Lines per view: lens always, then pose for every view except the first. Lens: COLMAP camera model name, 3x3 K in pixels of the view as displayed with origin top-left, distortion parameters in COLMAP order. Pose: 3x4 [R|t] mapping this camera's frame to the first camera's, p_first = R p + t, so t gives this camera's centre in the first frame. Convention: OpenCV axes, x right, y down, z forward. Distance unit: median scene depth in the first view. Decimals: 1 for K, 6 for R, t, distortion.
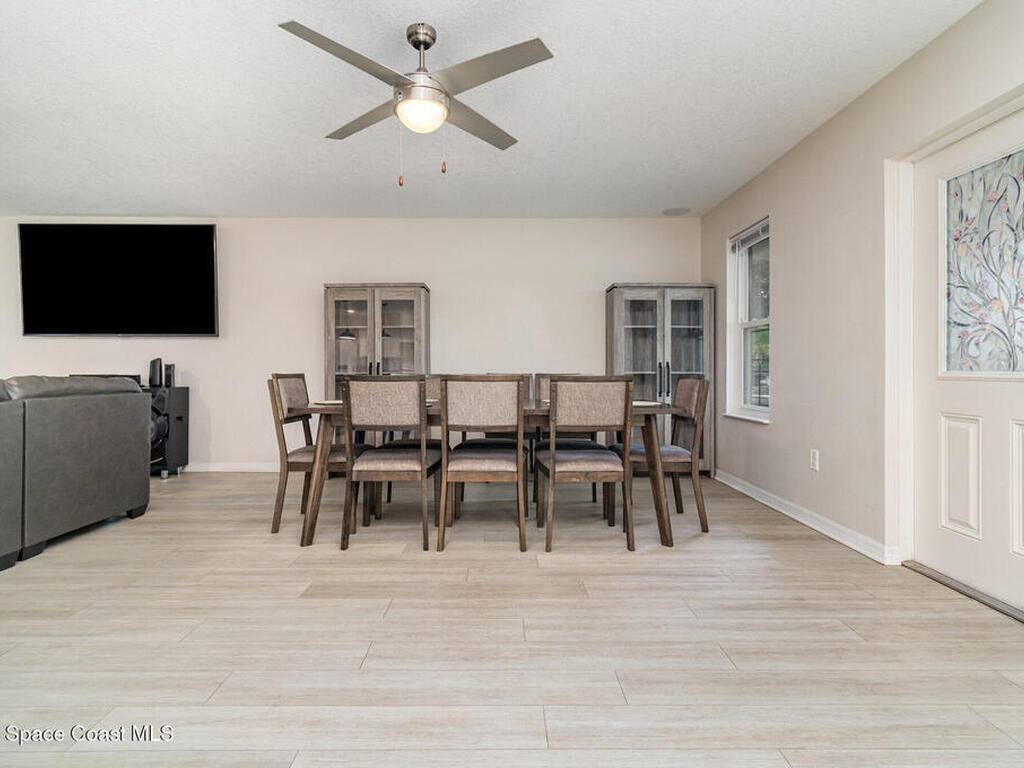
lens RADIAL K [[554.2, 0, 506.1], [0, 554.2, 366.8], [0, 0, 1]] dist [-0.001314, 0.000622]
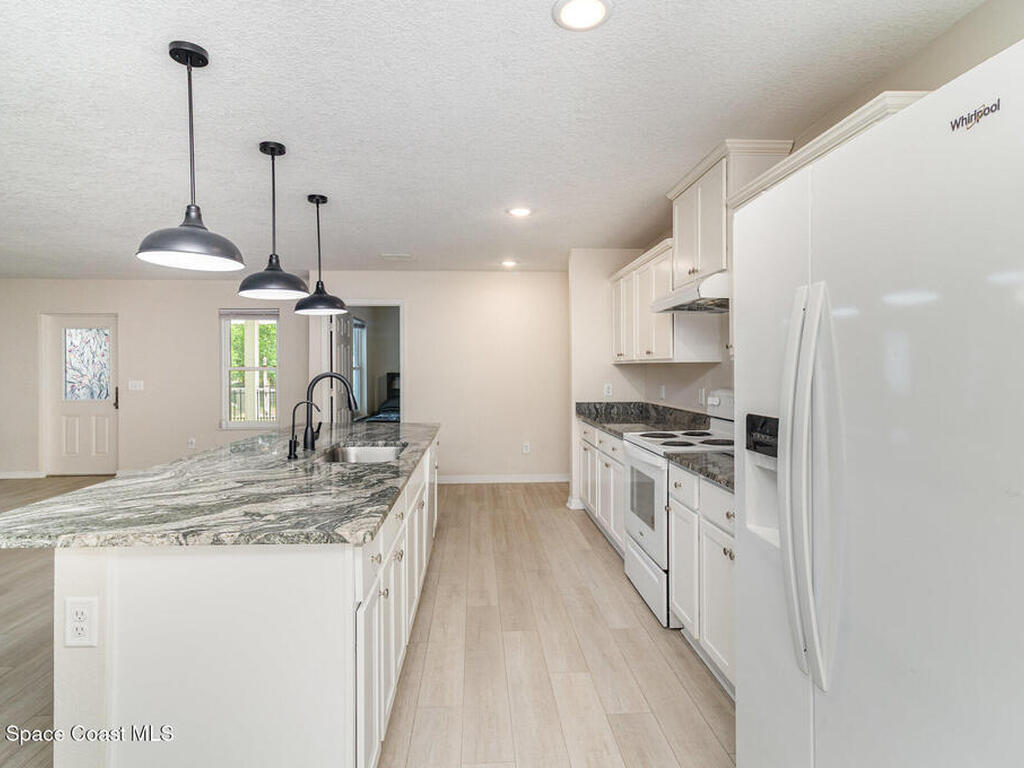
lens RADIAL K [[554.2, 0, 516.4], [0, 554.2, 376.1], [0, 0, 1]] dist [-0.001314, 0.000622]
pose [[-0.071304, -0.011728, 0.997386, -1.081363], [0.001121, 0.999929, 0.011838, -0.070753], [-0.997454, 0.001962, -0.071285, -0.528747]]
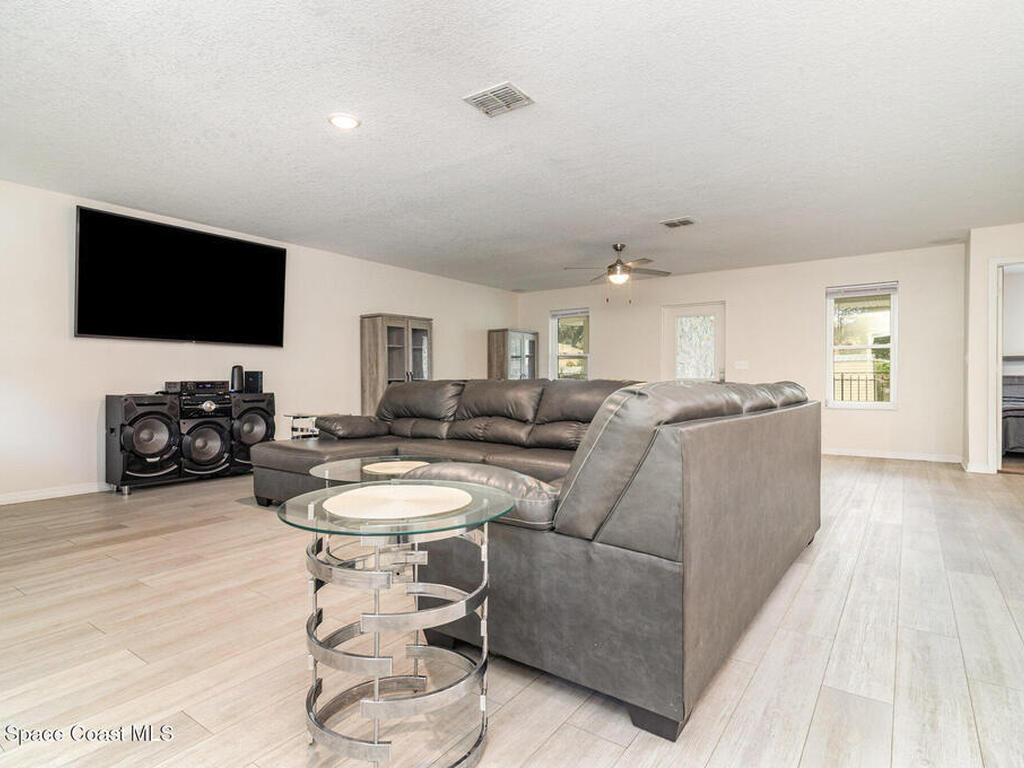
lens RADIAL K [[554.2, 0, 503.7], [0, 554.2, 383.7], [0, 0, 1]] dist [-0.001314, 0.000622]
pose [[0.586504, -0.004621, 0.809933, -1.262038], [-0.002913, 0.999965, 0.007815, 0.012281], [-0.809941, -0.006943, 0.586470, -0.040152]]
